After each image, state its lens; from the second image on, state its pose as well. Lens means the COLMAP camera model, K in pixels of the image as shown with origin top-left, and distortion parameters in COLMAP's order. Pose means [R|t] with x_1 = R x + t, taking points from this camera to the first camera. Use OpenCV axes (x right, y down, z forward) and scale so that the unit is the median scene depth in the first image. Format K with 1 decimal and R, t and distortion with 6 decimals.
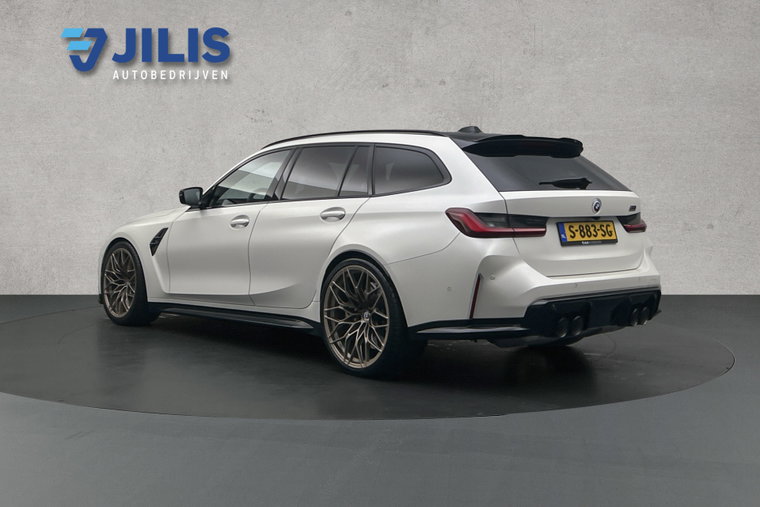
lens RADIAL K [[592.2, 0, 380.0], [0, 592.2, 253.5], [0, 0, 1]] dist [-0.001432, -0.000659]
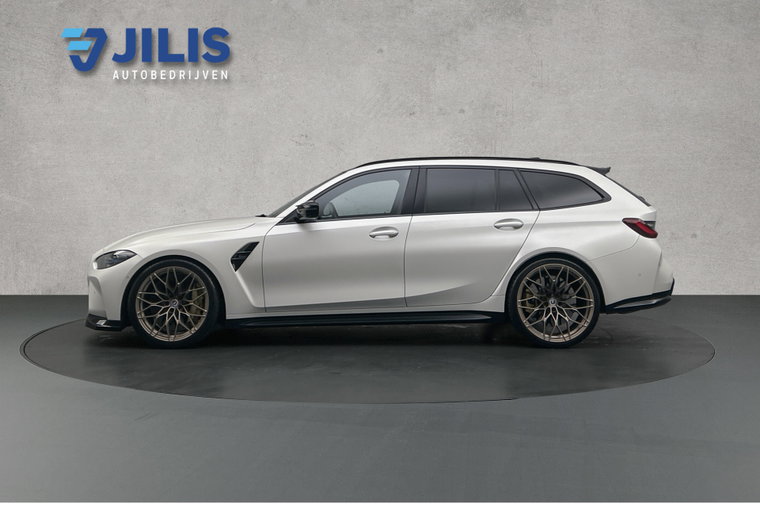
lens RADIAL K [[592.2, 0, 380.0], [0, 592.2, 253.5], [0, 0, 1]] dist [-0.001432, -0.000659]
pose [[1.000000, -0.000077, 0.000066, -0.054135], [0.000077, 1.000000, 0.000029, -0.011151], [-0.000066, -0.000029, 1.000000, -0.154125]]
